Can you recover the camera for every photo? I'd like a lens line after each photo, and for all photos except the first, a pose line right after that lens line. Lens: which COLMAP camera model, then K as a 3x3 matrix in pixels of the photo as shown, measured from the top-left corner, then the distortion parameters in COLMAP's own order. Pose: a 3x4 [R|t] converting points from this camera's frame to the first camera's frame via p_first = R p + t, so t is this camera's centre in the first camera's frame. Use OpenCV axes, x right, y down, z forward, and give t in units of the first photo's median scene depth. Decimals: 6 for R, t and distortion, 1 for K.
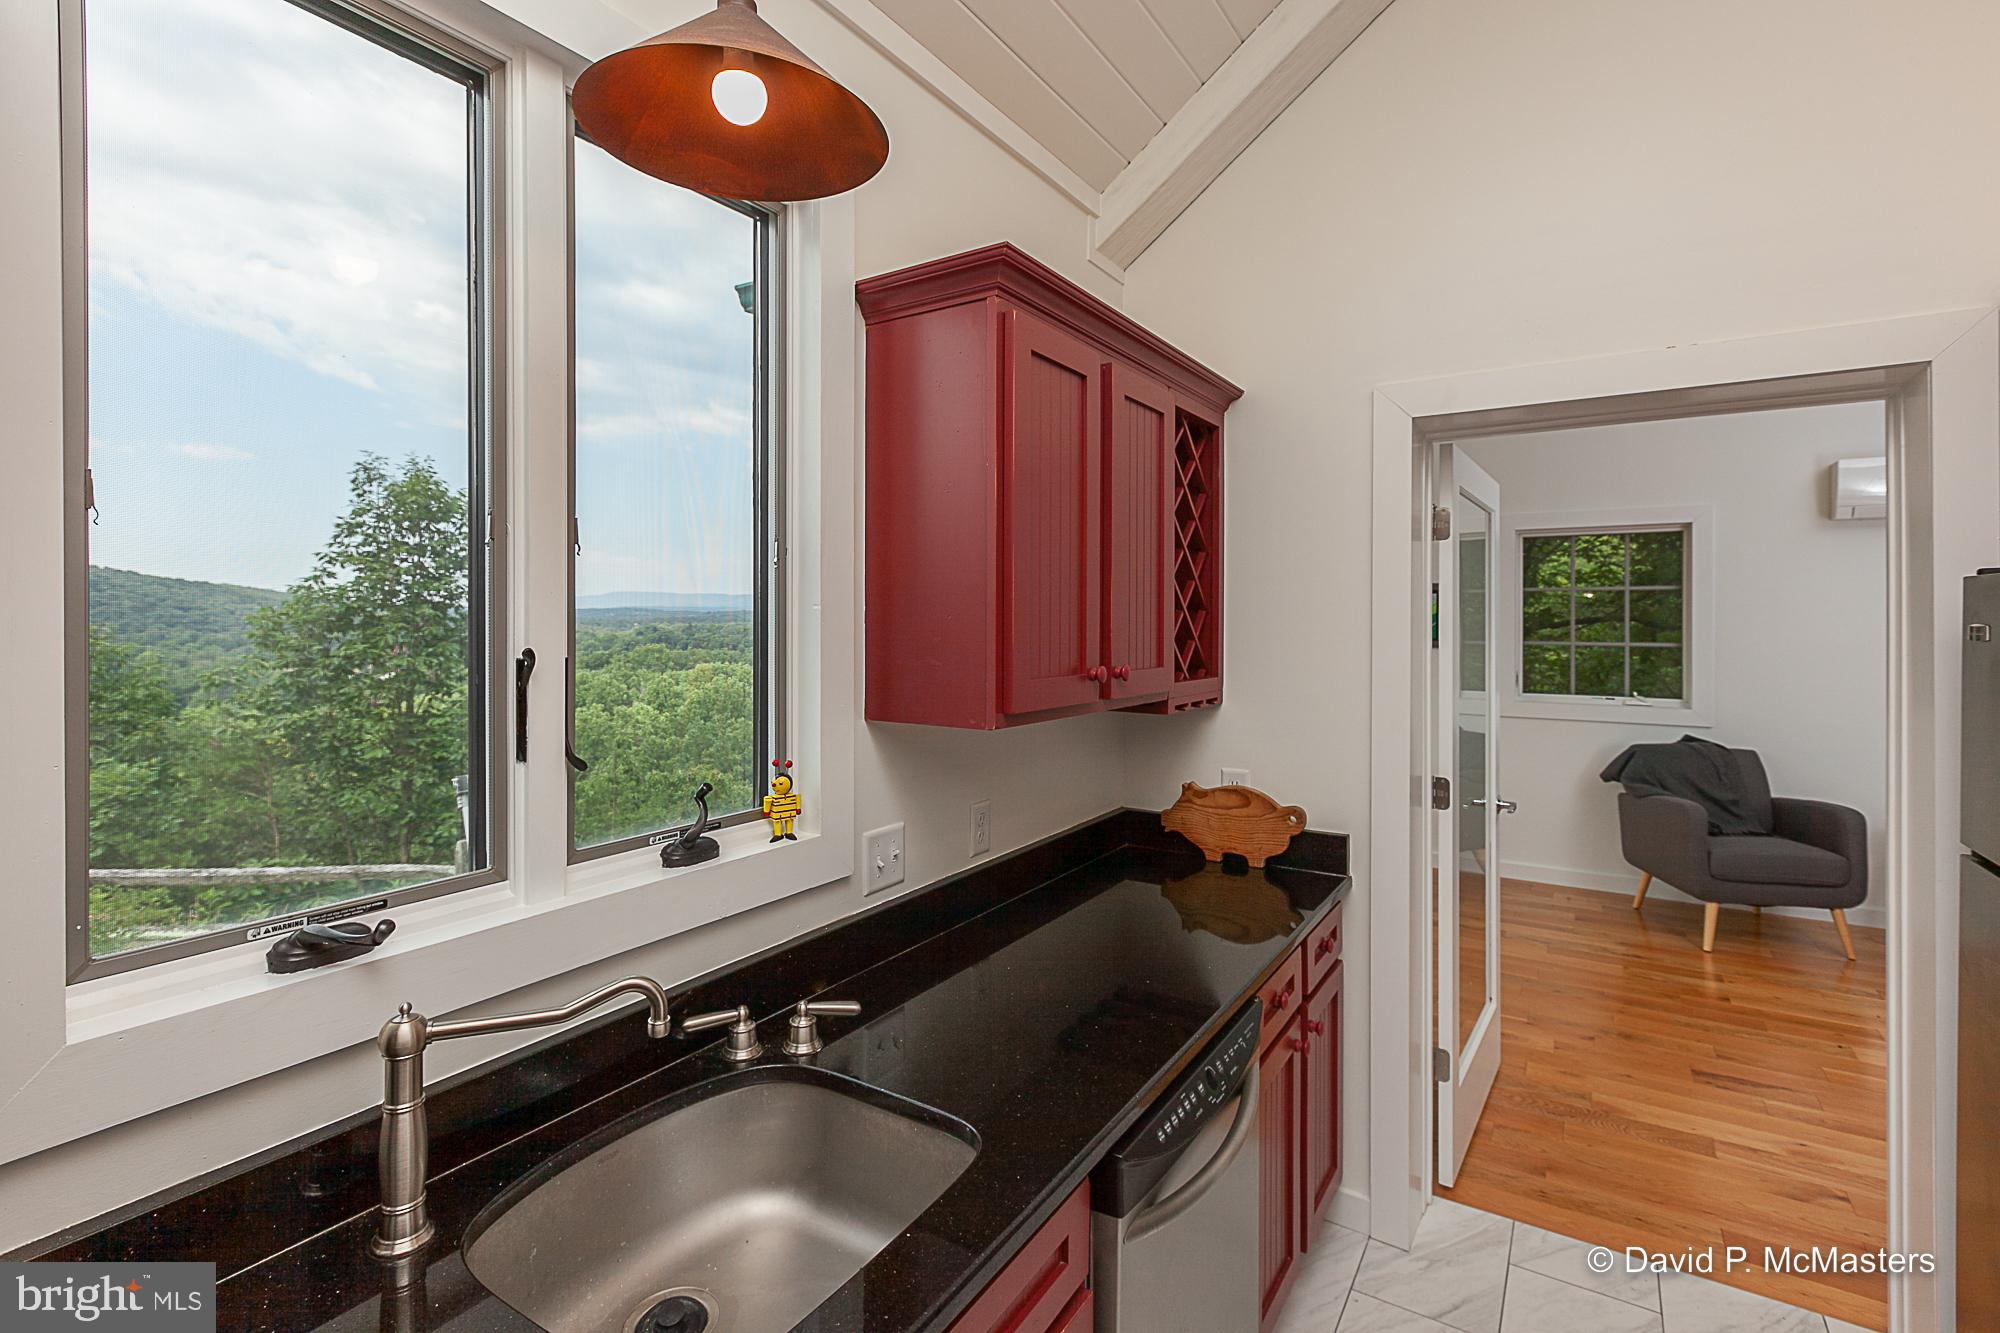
lens RADIAL K [[897.9, 0, 978.2], [0, 897.9, 619.9], [0, 0, 1]] dist [0.000202, -0.001559]
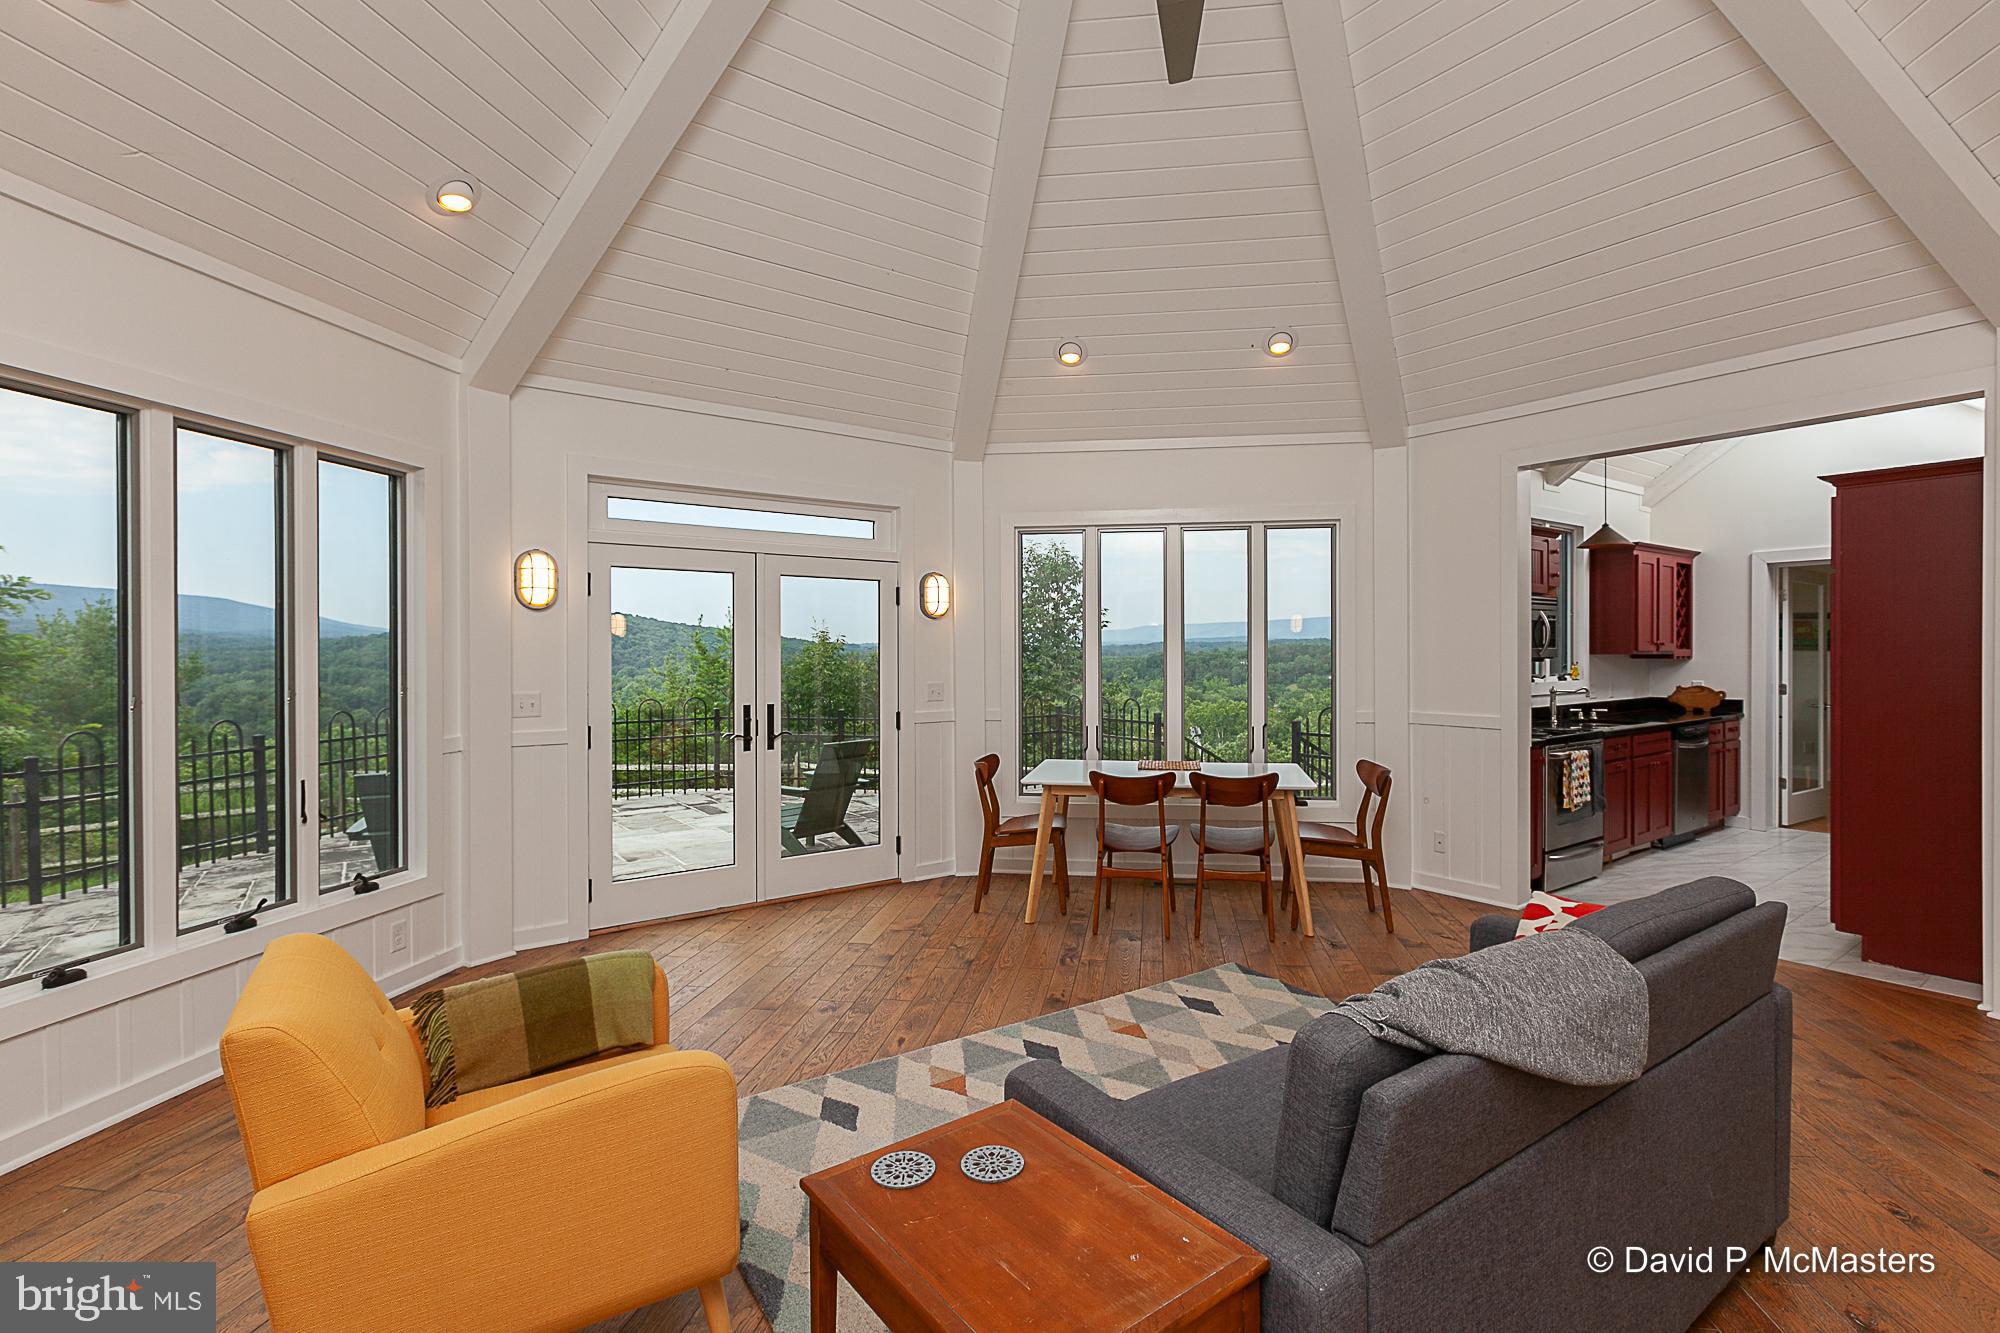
lens RADIAL K [[907.1, 0, 1031.5], [0, 907.1, 664.8], [0, 0, 1]] dist [-0.000087, -0.000189]
pose [[0.945887, -0.001729, -0.324492, -0.439106], [0.005207, 0.999938, 0.009849, 0.041056], [0.324455, -0.011005, 0.945837, -1.358225]]
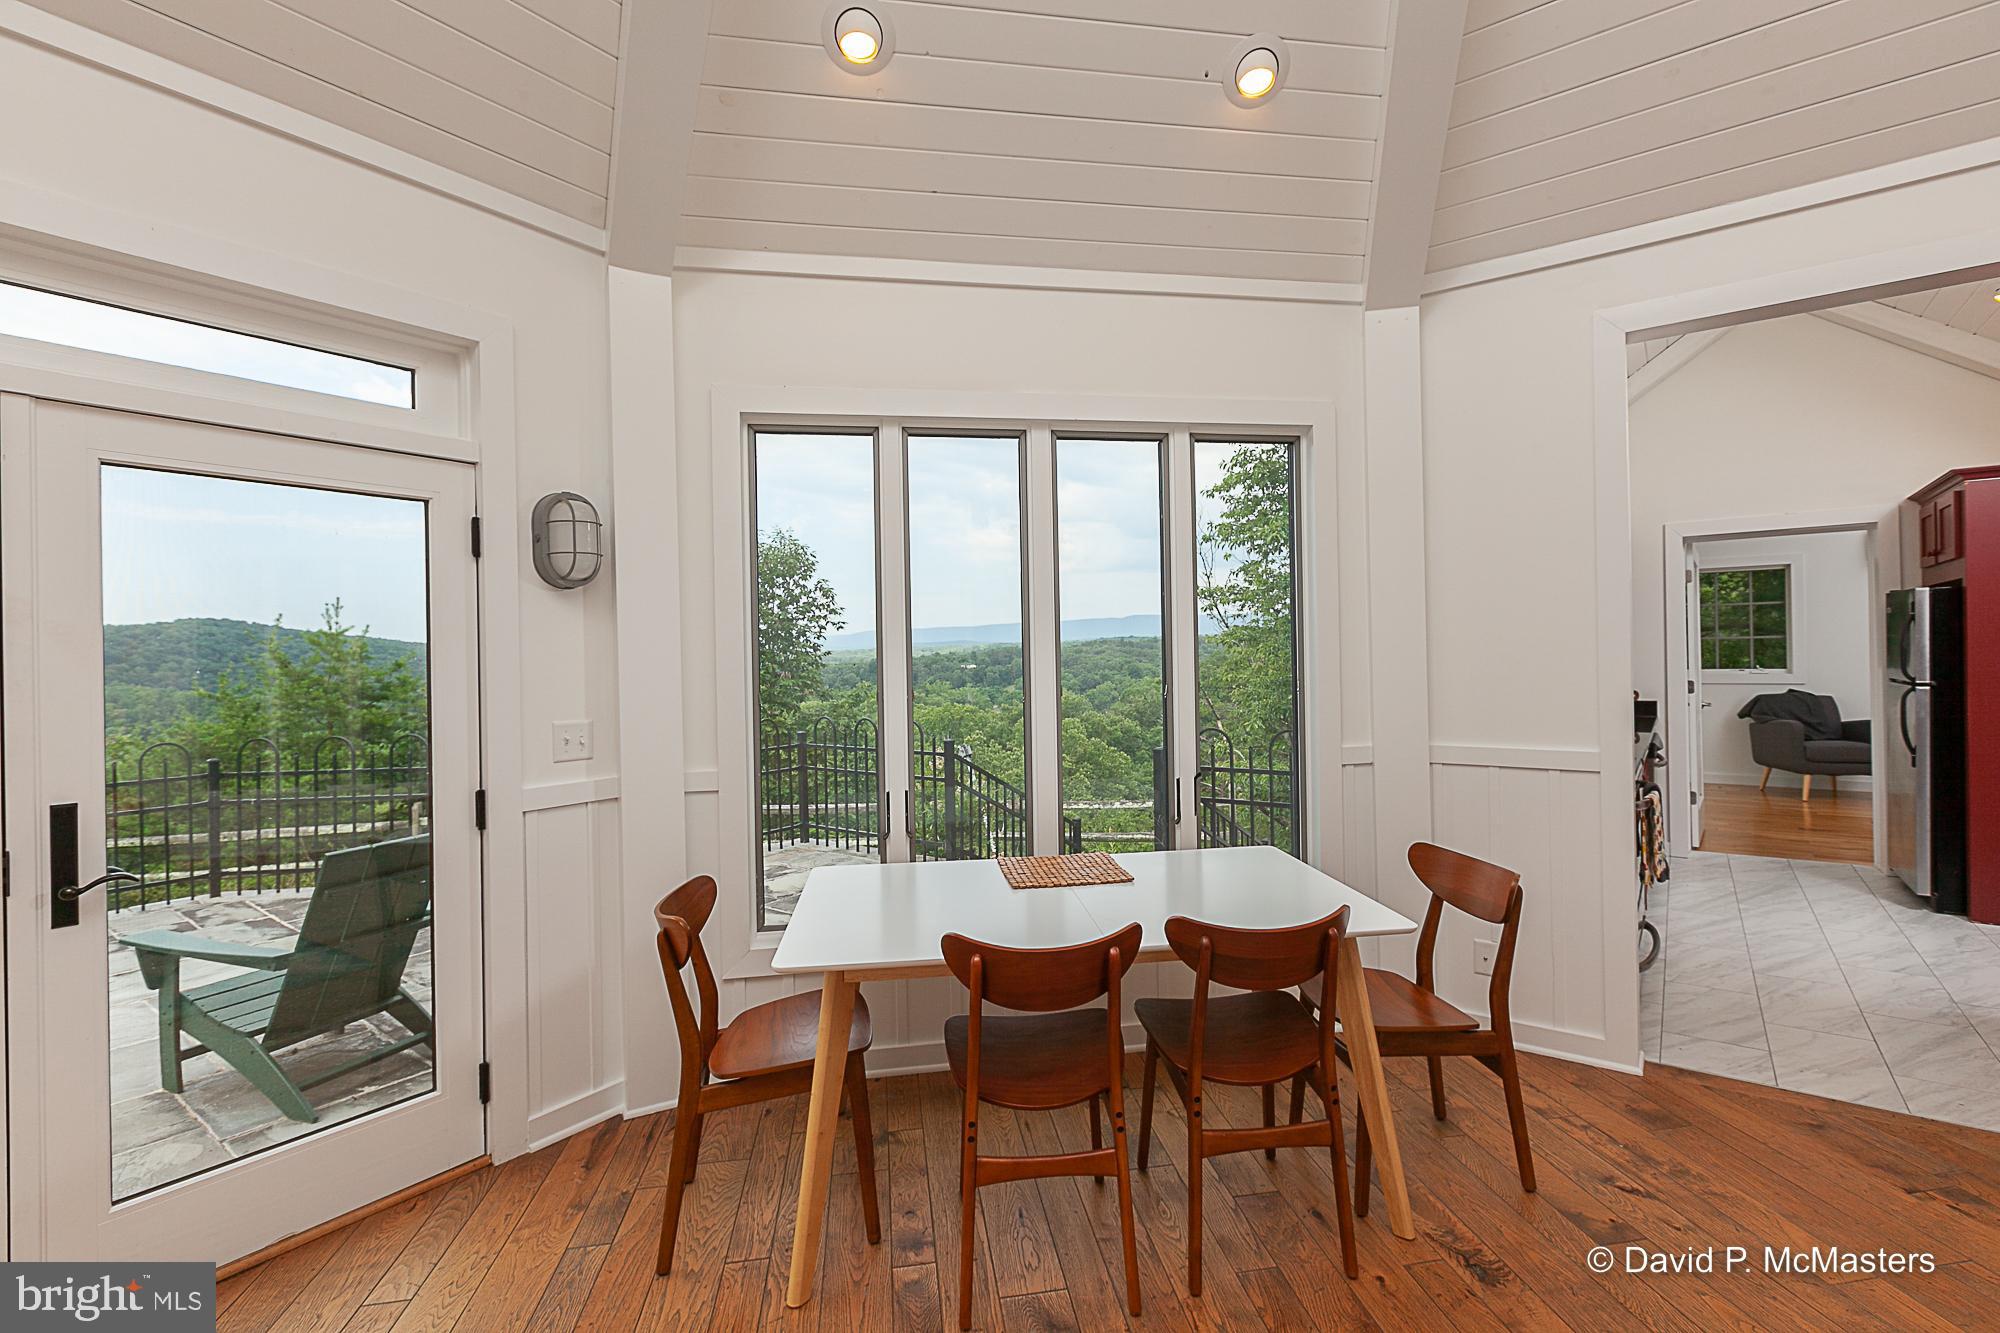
lens RADIAL K [[897.9, 0, 1028.0], [0, 897.9, 656.5], [0, 0, 1]] dist [0.000202, -0.001559]
pose [[0.999361, -0.021326, -0.028677, -0.652210], [0.021313, 0.999773, -0.000732, 0.040736], [0.028686, 0.000120, 0.999588, -0.800791]]
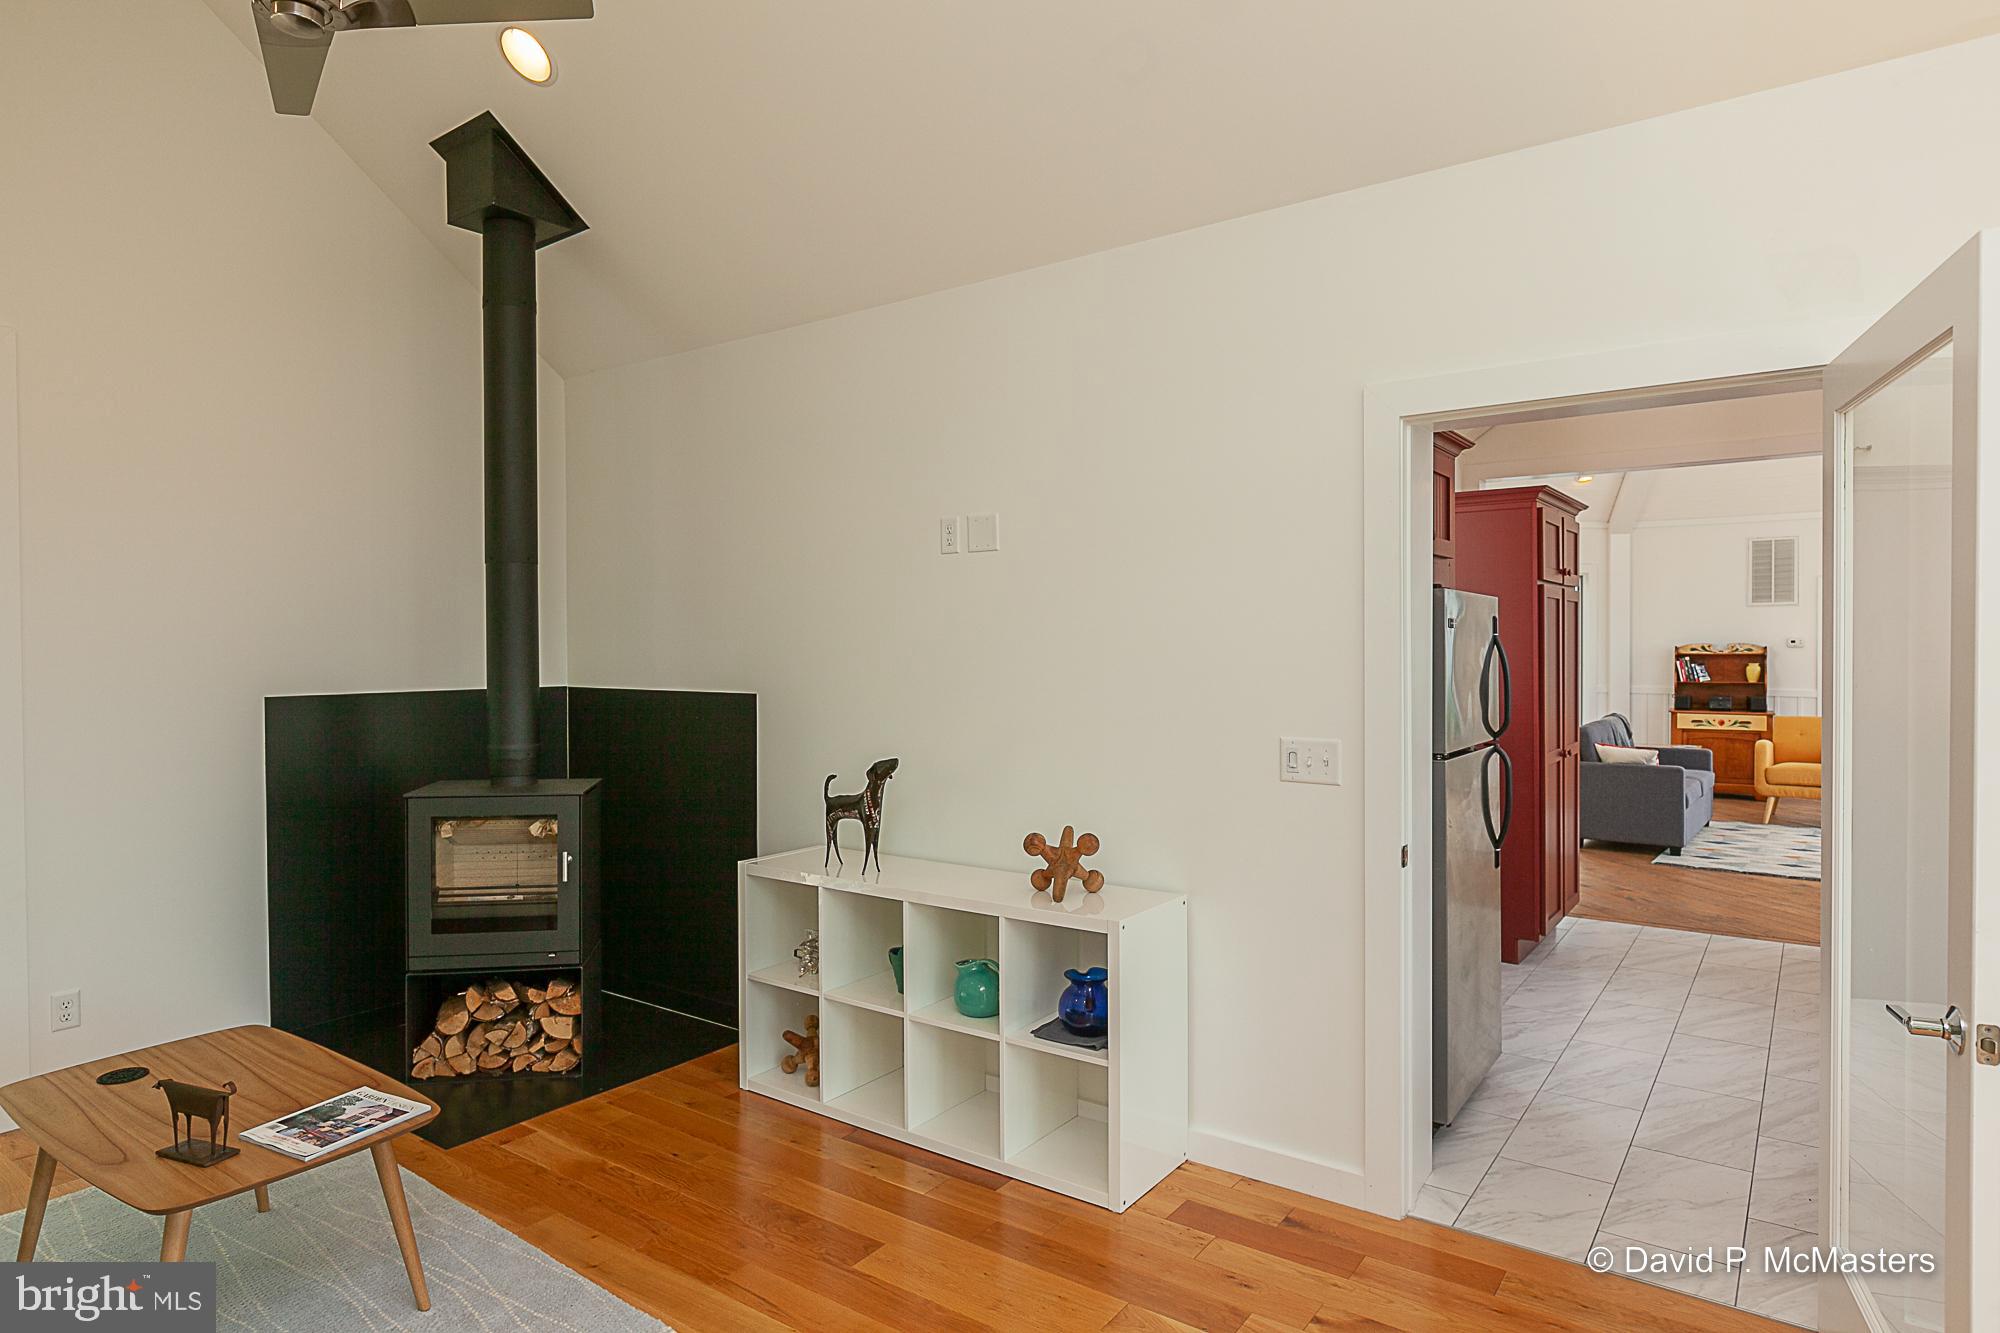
lens RADIAL K [[1148.1, 0, 1005.7], [0, 1148.1, 656.6], [0, 0, 1]] dist [0.009109, 0.001087]
pose [[-0.999807, 0.003761, 0.019279, 0.657239], [0.003955, 0.999942, 0.010030, 0.020695], [-0.019240, 0.010104, -0.999764, 1.093386]]
